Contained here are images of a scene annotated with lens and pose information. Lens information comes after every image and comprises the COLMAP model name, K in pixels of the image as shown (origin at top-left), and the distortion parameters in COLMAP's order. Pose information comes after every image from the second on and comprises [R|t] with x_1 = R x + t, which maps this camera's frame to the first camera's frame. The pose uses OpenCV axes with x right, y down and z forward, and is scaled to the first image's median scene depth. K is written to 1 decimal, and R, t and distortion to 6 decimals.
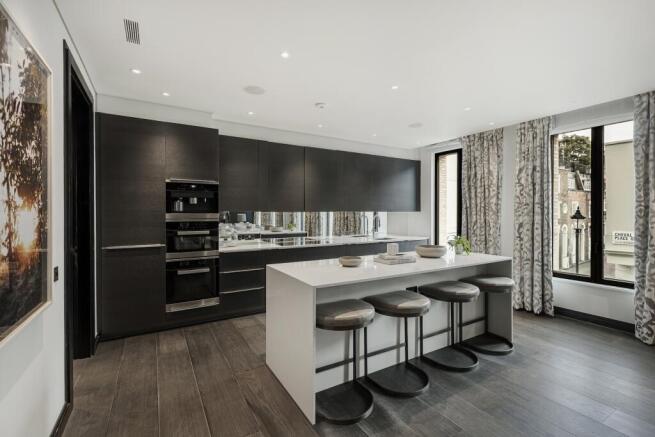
lens RADIAL K [[288.7, 0, 323.5], [0, 288.7, 215.6], [0, 0, 1]] dist [-0.000886, 0.000012]
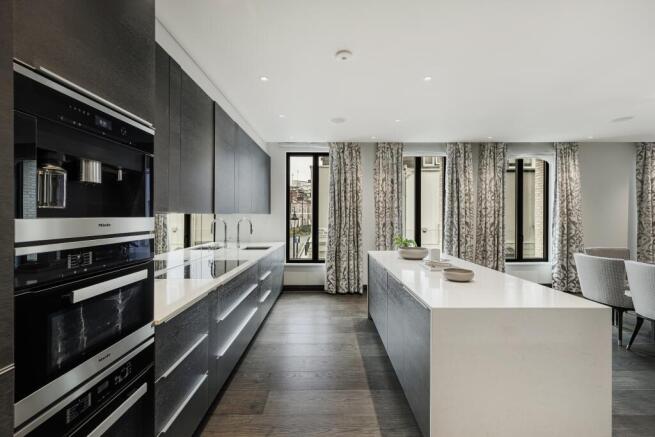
lens RADIAL K [[288.7, 0, 323.5], [0, 288.7, 215.6], [0, 0, 1]] dist [-0.000886, 0.000012]
pose [[0.518230, -0.001142, 0.855240, -0.452056], [0.007862, 0.999963, -0.003428, -0.004793], [-0.855205, 0.008500, 0.518220, 0.517419]]
